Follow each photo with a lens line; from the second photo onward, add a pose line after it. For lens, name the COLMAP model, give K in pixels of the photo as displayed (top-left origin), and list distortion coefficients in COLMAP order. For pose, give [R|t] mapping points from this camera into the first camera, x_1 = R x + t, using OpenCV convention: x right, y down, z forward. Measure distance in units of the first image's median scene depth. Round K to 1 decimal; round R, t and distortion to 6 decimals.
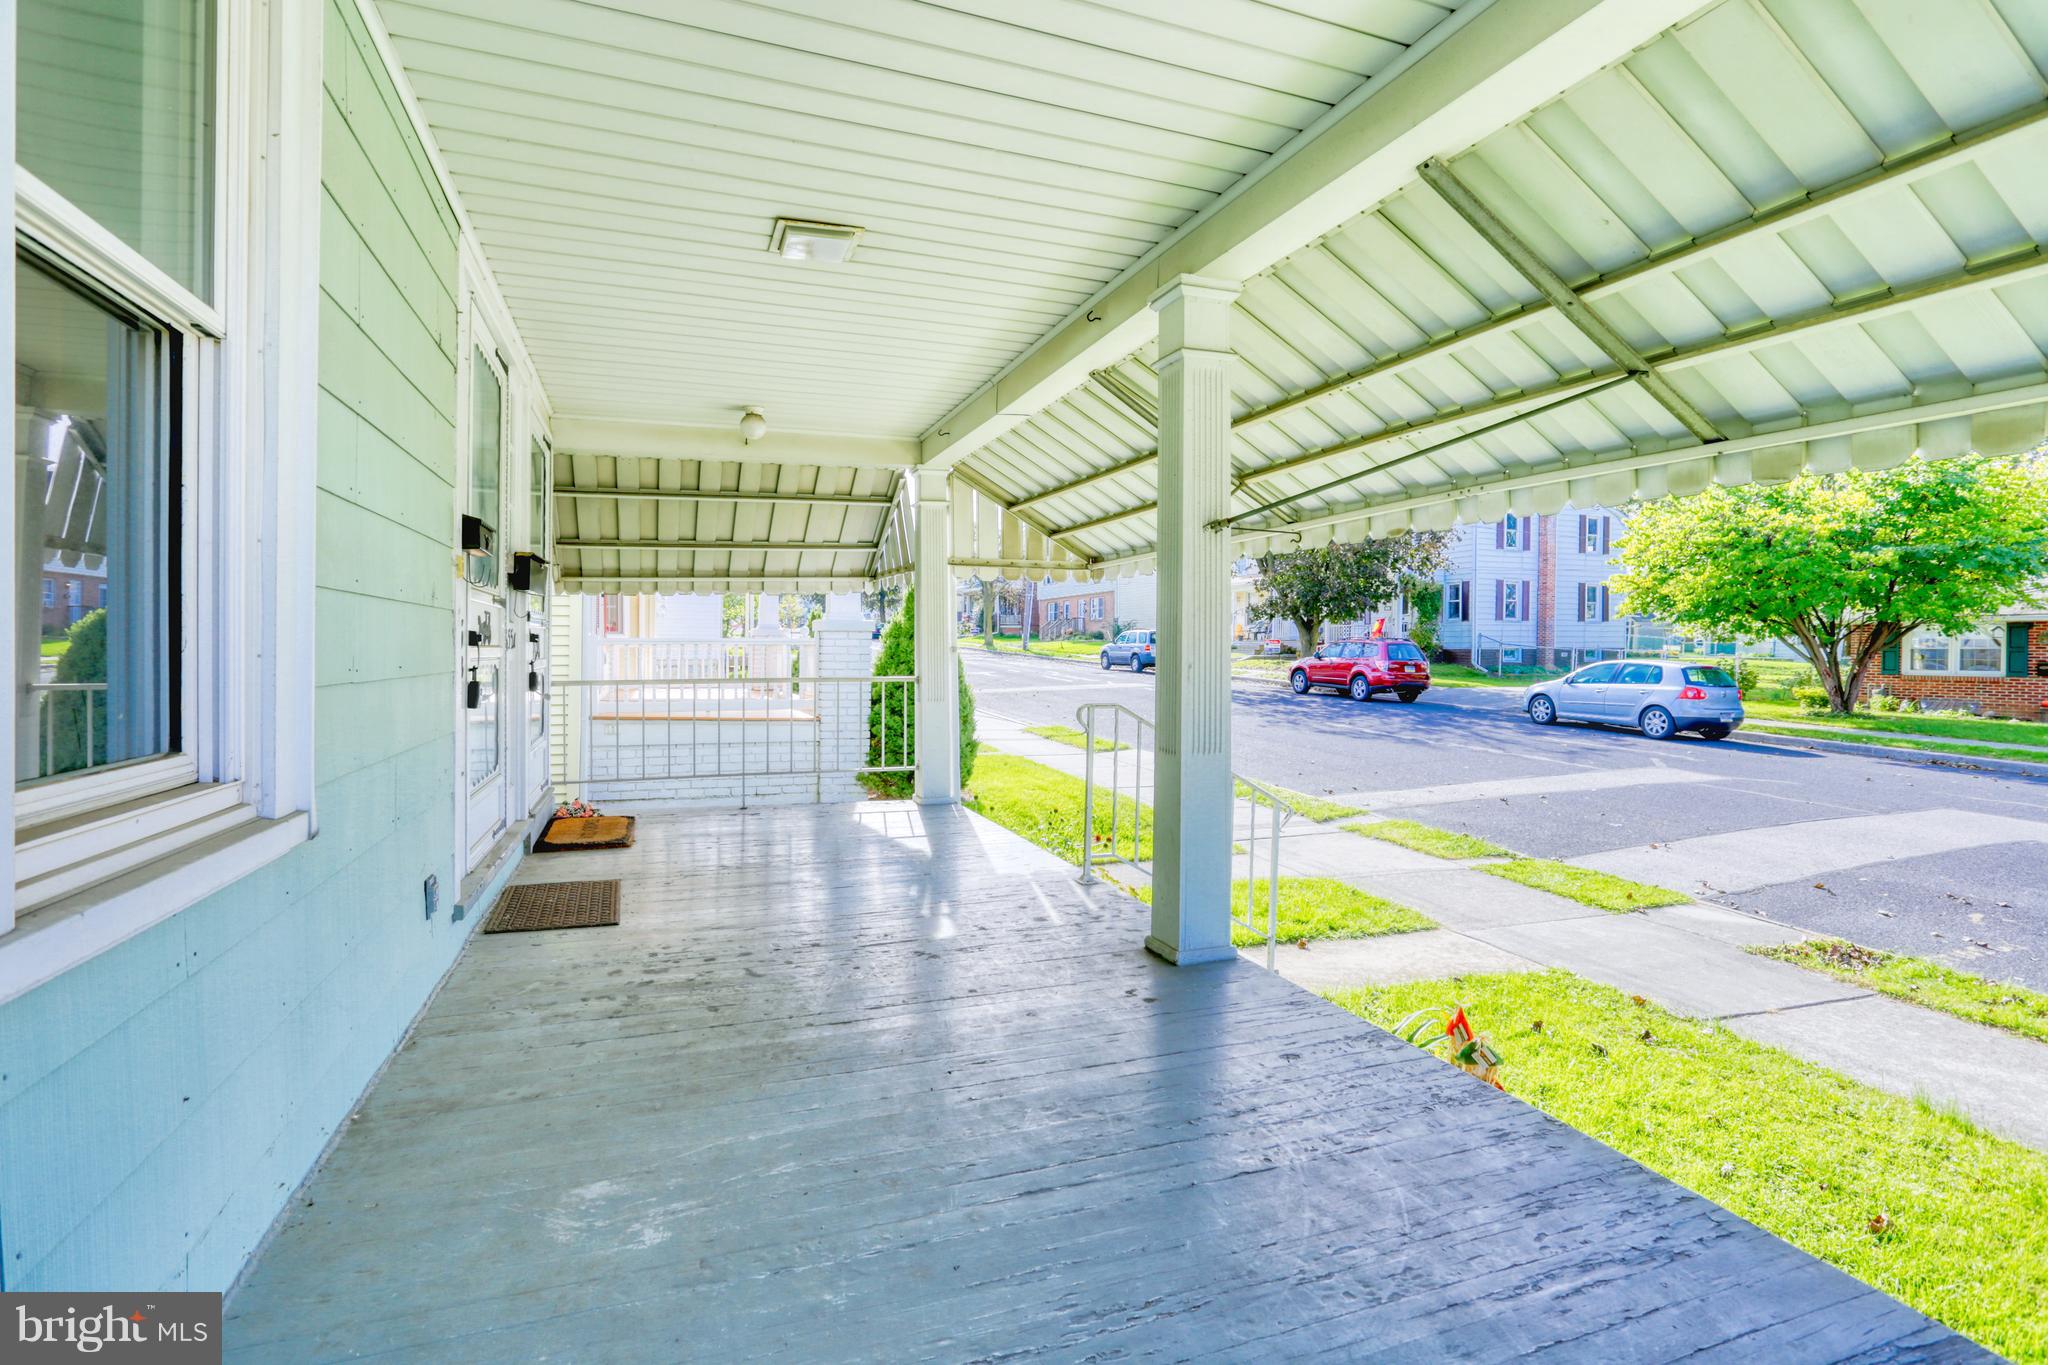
lens RADIAL K [[989.0, 0, 1018.9], [0, 989.0, 674.6], [0, 0, 1]] dist [-0.015558, 0.004397]
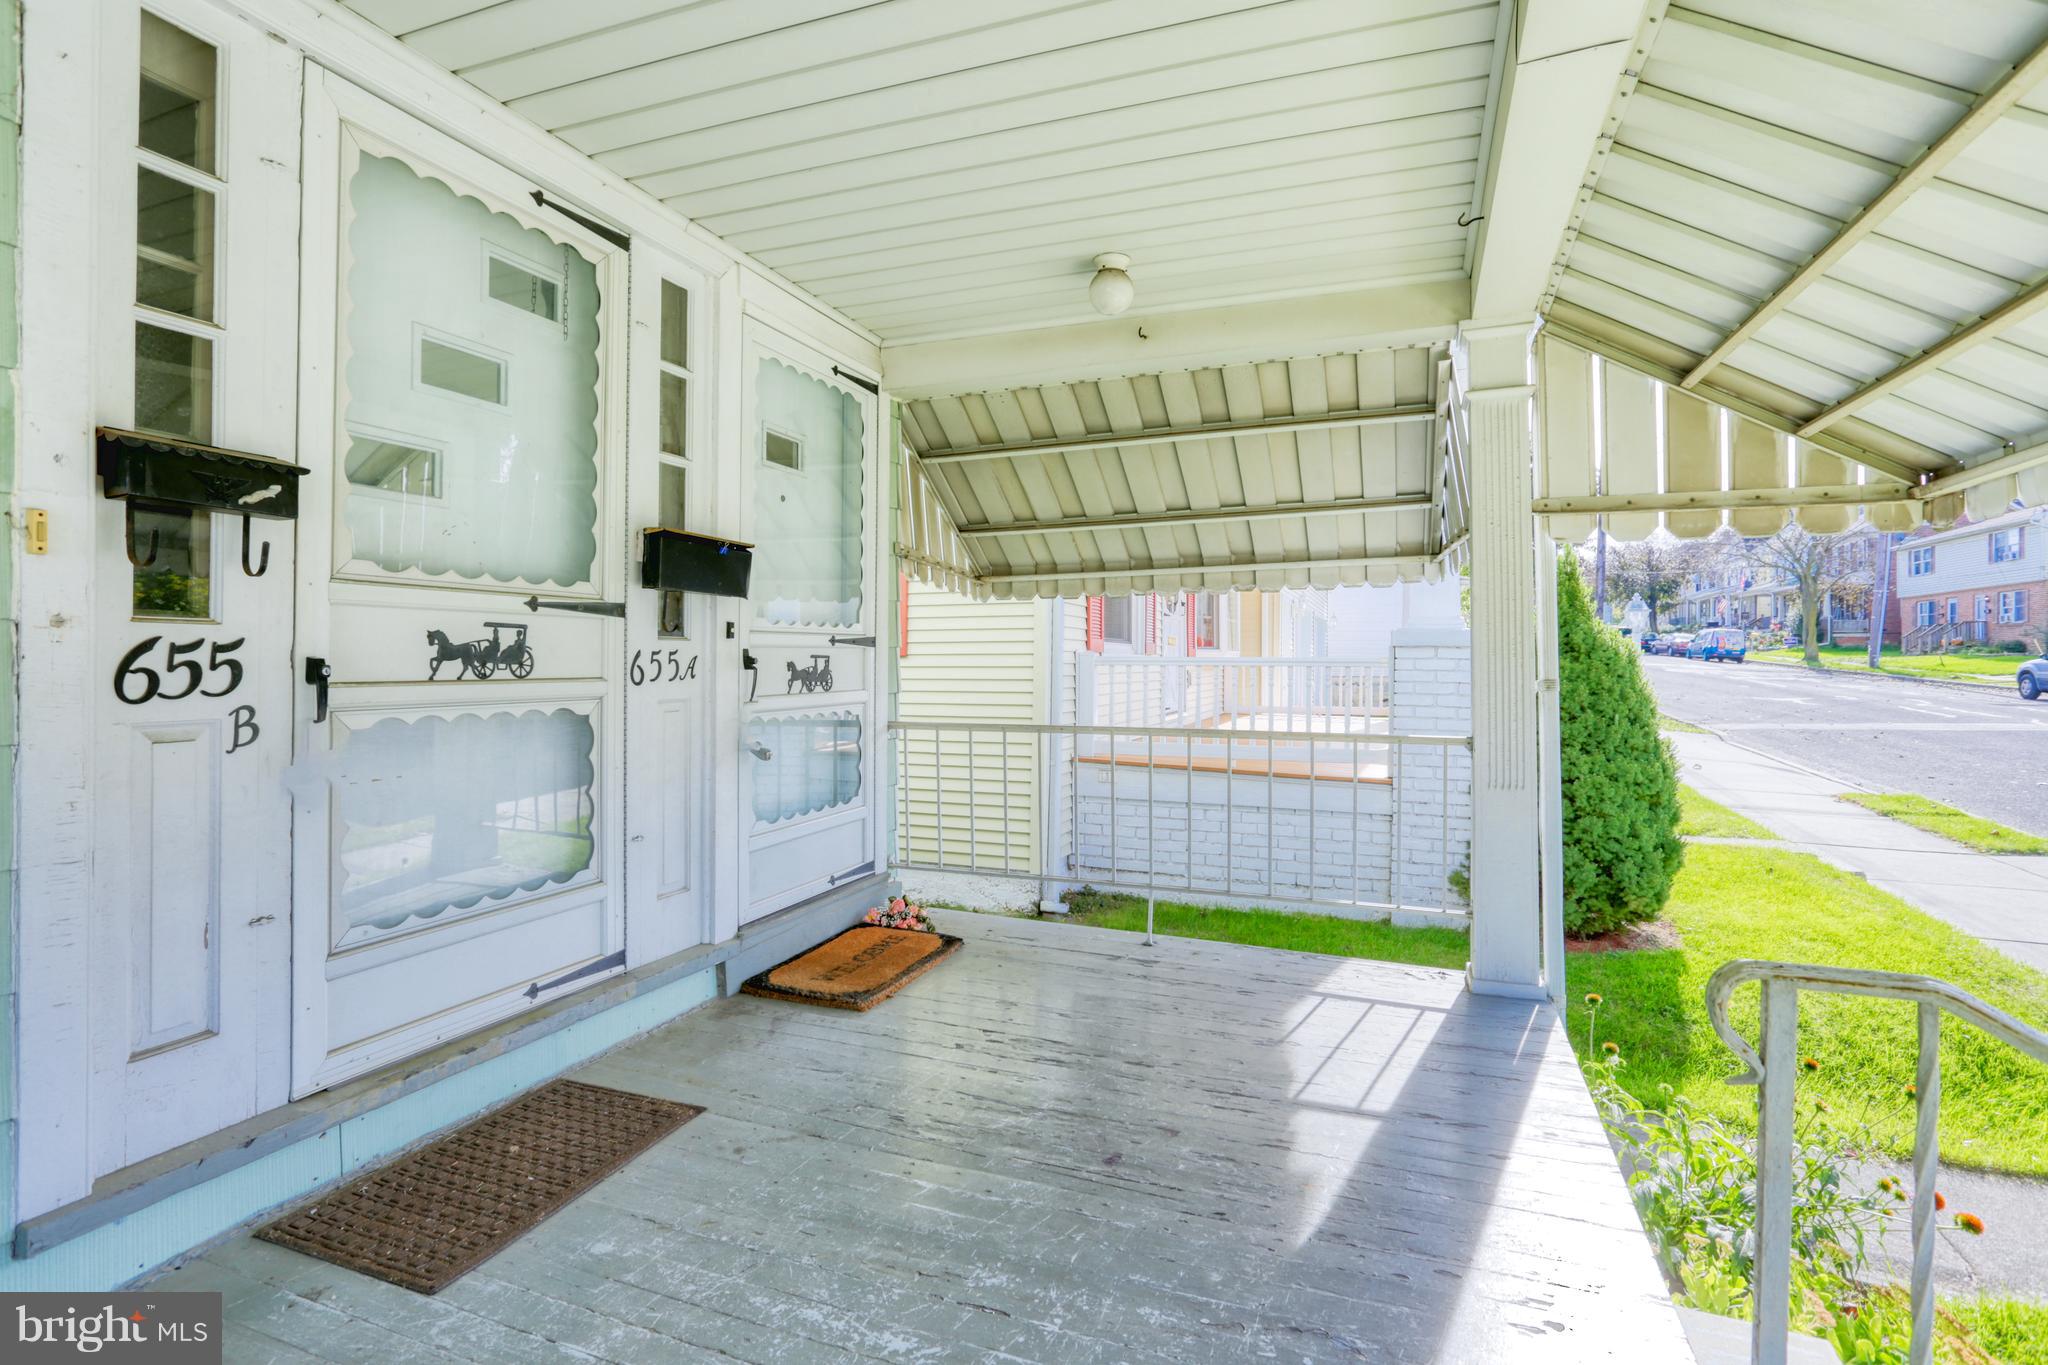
lens RADIAL K [[989.0, 0, 1046.7], [0, 989.0, 646.8], [0, 0, 1]] dist [-0.015558, 0.004397]
pose [[0.762887, -0.003635, -0.646521, 0.055532], [-0.022693, 0.999218, -0.032395, -0.020743], [0.646133, 0.039385, 0.762208, 0.428122]]
